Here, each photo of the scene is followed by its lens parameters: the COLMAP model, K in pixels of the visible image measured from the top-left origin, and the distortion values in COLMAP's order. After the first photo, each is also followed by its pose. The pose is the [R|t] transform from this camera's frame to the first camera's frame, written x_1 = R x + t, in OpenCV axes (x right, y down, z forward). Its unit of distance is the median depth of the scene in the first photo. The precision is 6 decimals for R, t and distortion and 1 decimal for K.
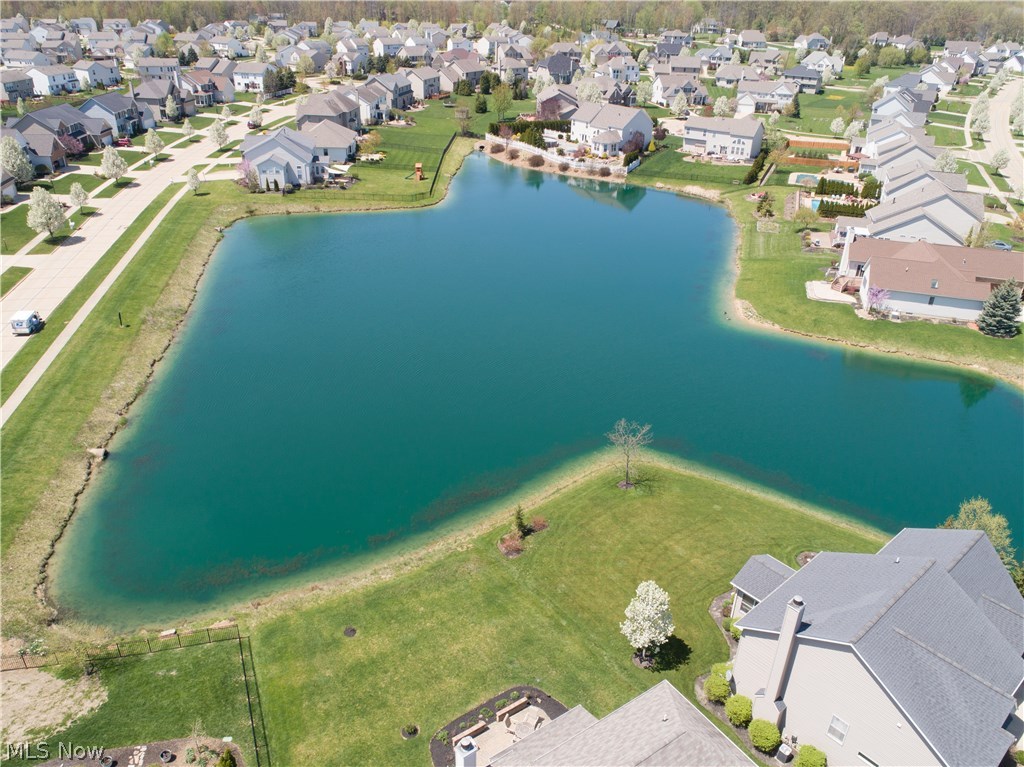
lens RADIAL K [[797.9, 0, 475.5], [0, 797.9, 382.9], [0, 0, 1]] dist [-0.014375, 0.005216]
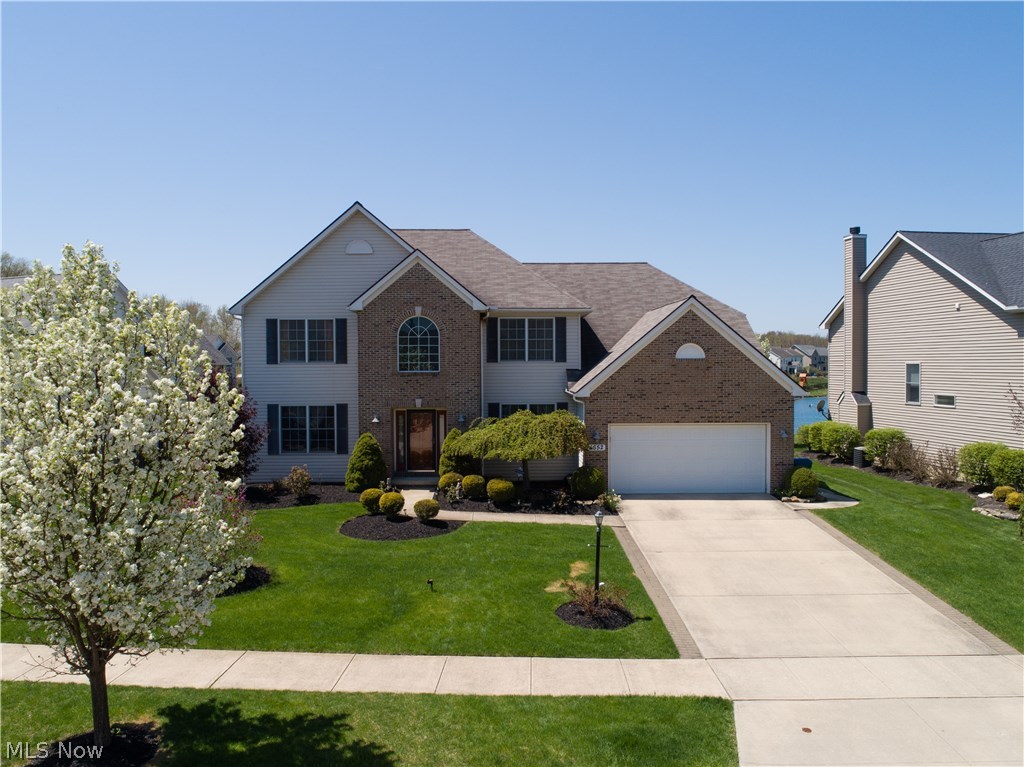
lens RADIAL K [[797.9, 0, 475.5], [0, 797.9, 382.9], [0, 0, 1]] dist [-0.014375, 0.005216]
pose [[0.836460, 0.000635, -0.548027, 0.117360], [-0.244449, 0.895439, -0.372068, 0.183292], [0.490488, 0.445185, 0.749154, 0.053233]]
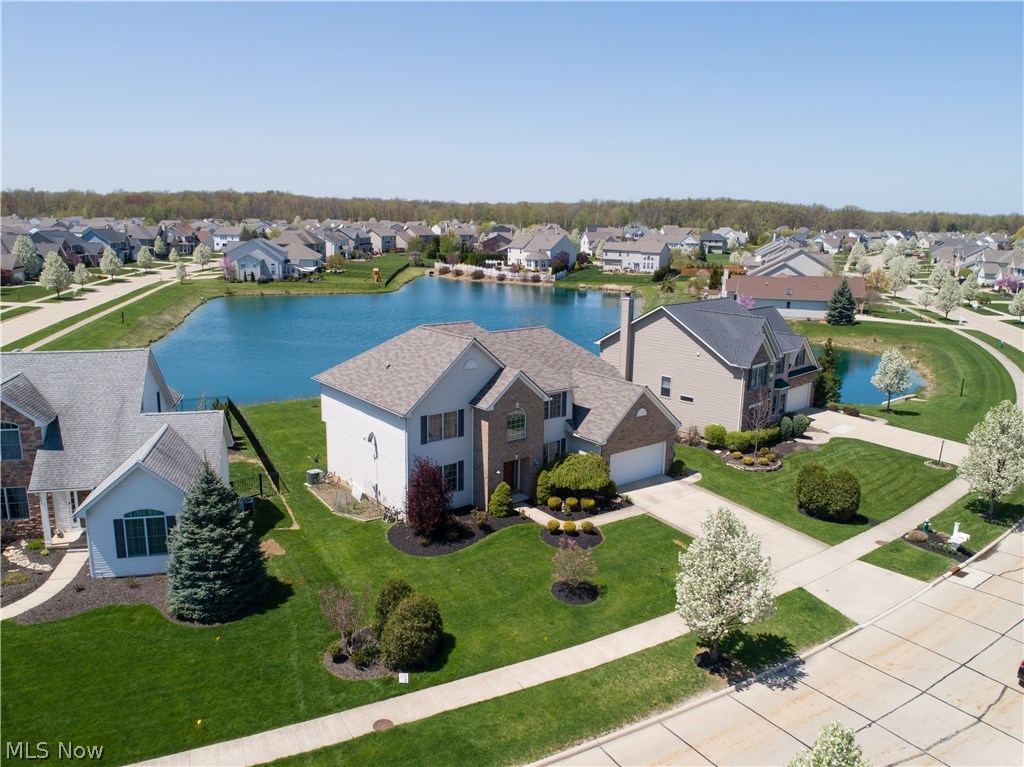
lens RADIAL K [[797.9, 0, 475.5], [0, 797.9, 382.9], [0, 0, 1]] dist [-0.014375, 0.005216]
pose [[0.998566, -0.015366, 0.051279, 0.010691], [0.028398, 0.964070, -0.264128, 0.178345], [-0.045378, 0.265205, 0.963124, -0.078197]]
